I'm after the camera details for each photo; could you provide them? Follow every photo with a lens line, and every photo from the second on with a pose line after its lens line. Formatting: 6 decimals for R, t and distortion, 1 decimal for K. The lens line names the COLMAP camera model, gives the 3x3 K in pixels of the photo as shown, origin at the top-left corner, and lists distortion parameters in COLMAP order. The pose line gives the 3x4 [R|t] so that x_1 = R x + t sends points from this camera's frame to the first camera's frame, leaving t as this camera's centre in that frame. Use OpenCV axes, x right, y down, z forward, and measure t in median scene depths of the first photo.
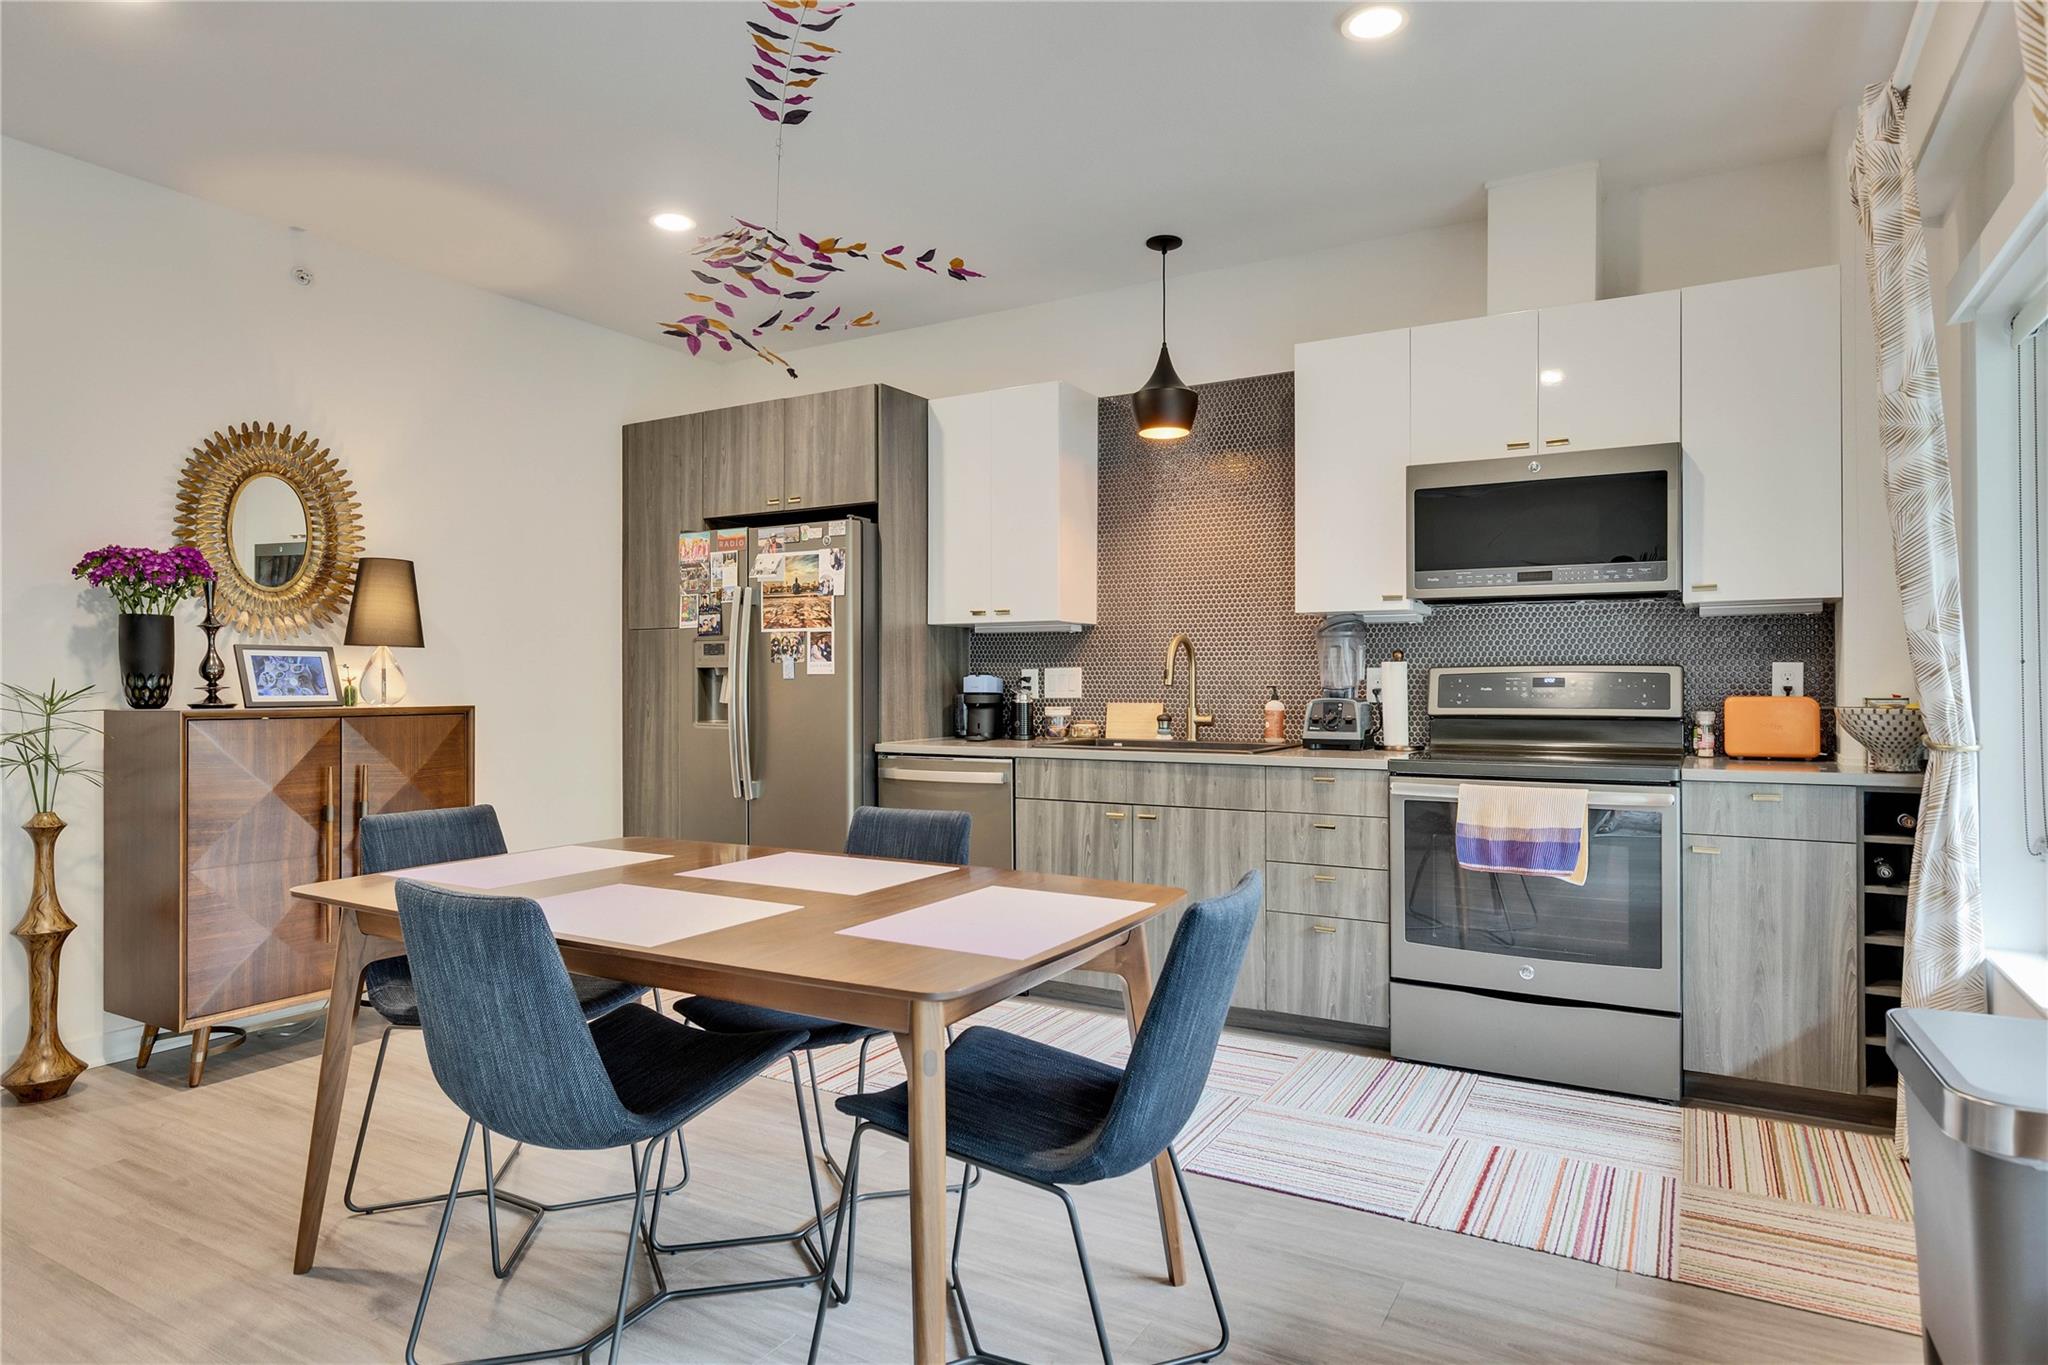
lens RADIAL K [[1152.4, 0, 1024.5], [0, 1152.4, 683.7], [0, 0, 1]] dist [0.001841, -0.001456]
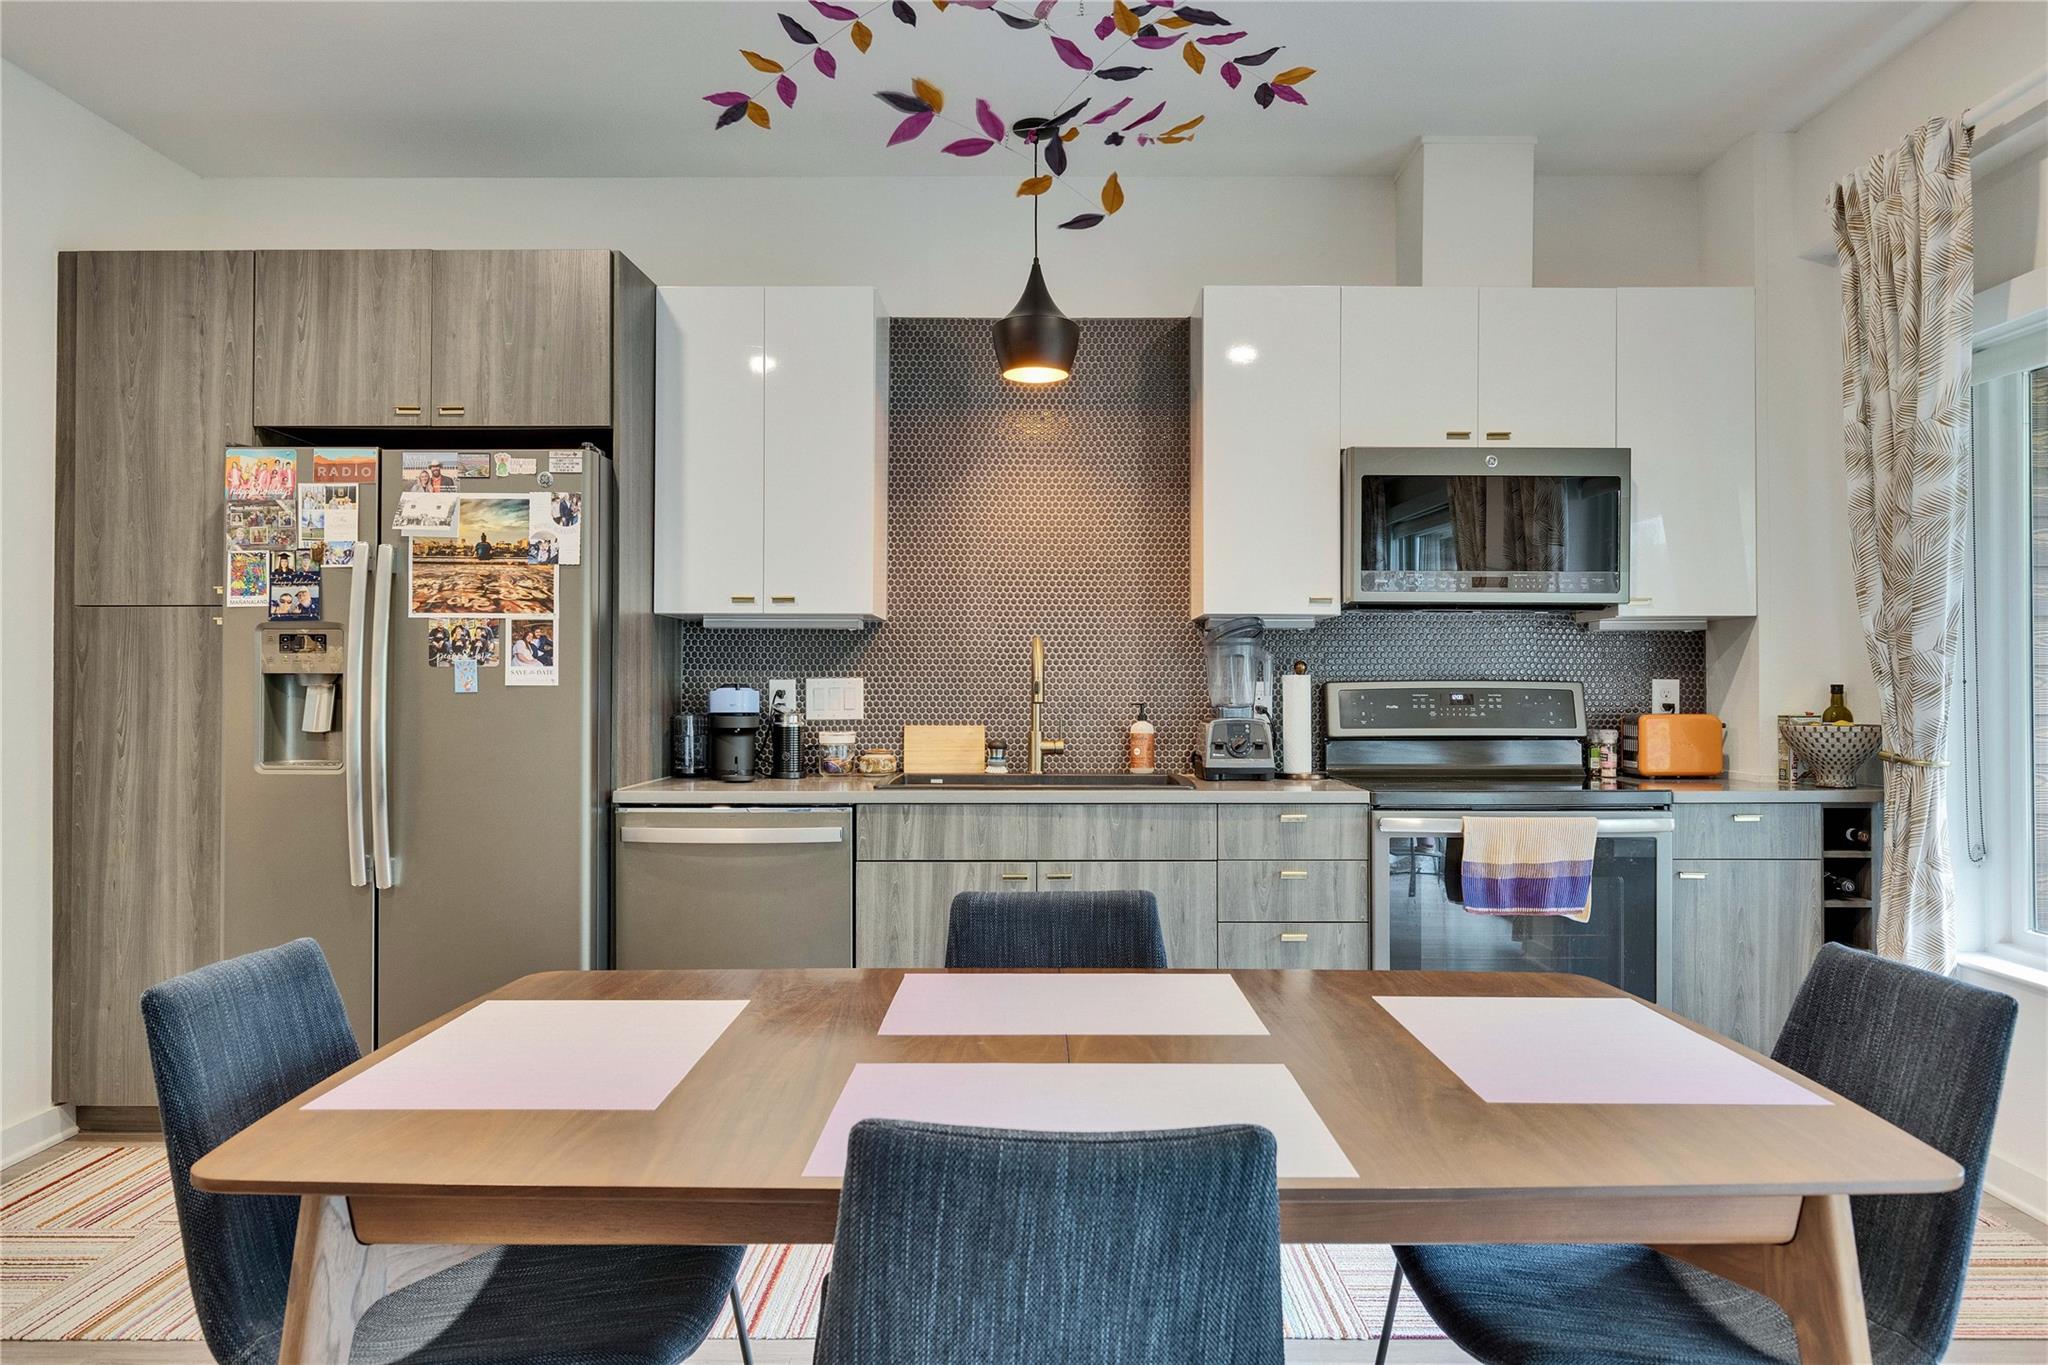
lens RADIAL K [[1384.7, 0, 1025.8], [0, 1384.7, 678.1], [0, 0, 1]] dist [-0.002568, 0.007275]
pose [[0.867856, 0.007862, 0.496754, -0.344459], [-0.001469, 0.999911, -0.013259, -0.002731], [-0.496814, 0.010777, 0.867790, 0.204061]]
